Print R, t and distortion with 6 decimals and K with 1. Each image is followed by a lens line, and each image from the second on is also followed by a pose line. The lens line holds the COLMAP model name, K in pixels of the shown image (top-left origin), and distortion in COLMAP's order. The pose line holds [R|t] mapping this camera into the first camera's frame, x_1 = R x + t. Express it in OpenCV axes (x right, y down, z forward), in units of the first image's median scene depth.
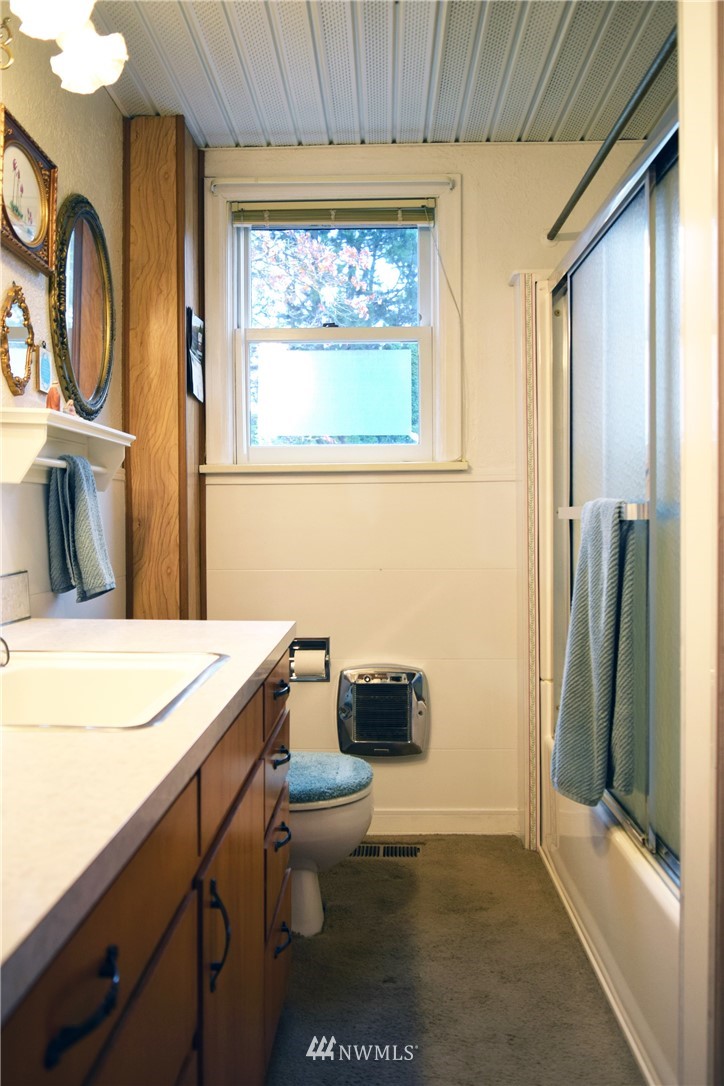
lens RADIAL K [[901.6, 0, 362.3], [0, 901.6, 531.2], [0, 0, 1]] dist [-0.007841, 0.002087]
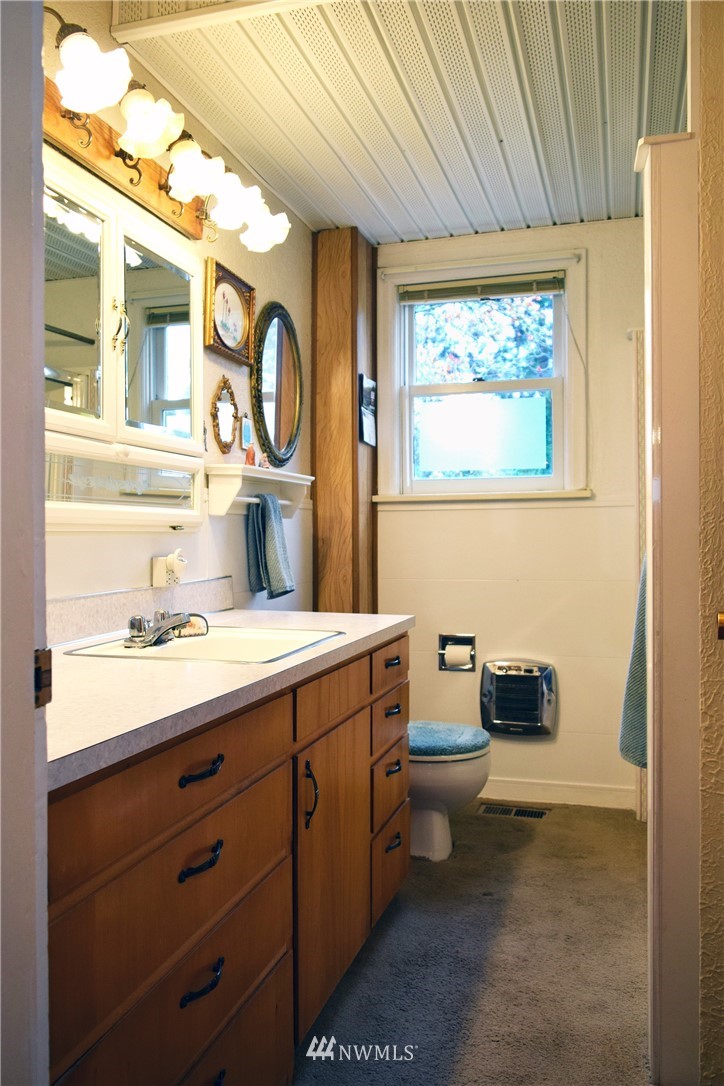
lens RADIAL K [[901.6, 0, 362.3], [0, 901.6, 531.2], [0, 0, 1]] dist [-0.007841, 0.002087]
pose [[0.963762, -0.000984, -0.266761, 0.154151], [-0.003412, 0.999866, -0.016016, -0.003554], [0.266741, 0.016346, 0.963630, -0.238511]]
